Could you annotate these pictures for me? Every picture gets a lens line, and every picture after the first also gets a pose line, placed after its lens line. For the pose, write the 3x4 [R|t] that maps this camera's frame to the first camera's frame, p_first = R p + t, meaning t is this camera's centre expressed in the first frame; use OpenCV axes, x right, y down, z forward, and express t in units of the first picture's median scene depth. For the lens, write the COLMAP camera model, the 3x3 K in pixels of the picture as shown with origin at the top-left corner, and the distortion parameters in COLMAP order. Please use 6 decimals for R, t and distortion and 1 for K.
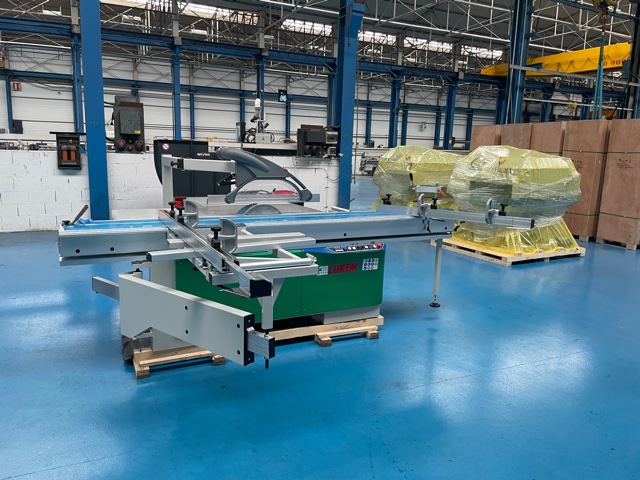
lens RADIAL K [[487.6, 0, 317.3], [0, 487.6, 243.3], [0, 0, 1]] dist [0.074113, -0.106054]
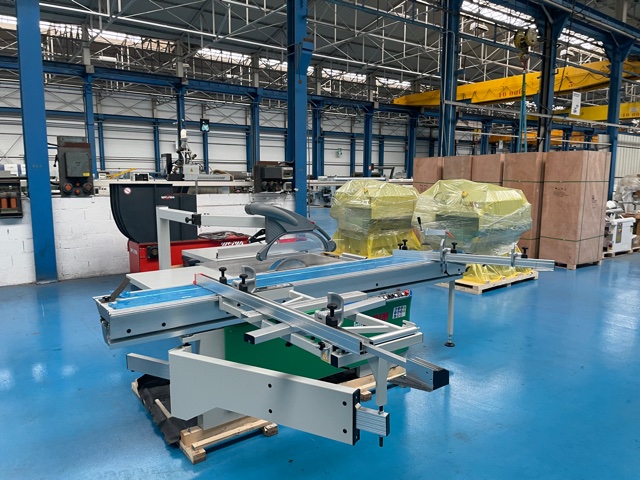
lens RADIAL K [[487.6, 0, 326.9], [0, 487.6, 252.4], [0, 0, 1]] dist [0.074113, -0.106054]
pose [[0.981731, -0.054322, 0.182354, -0.095766], [0.060252, 0.997814, -0.027136, -0.027147], [-0.180481, 0.037628, 0.982858, 0.015845]]
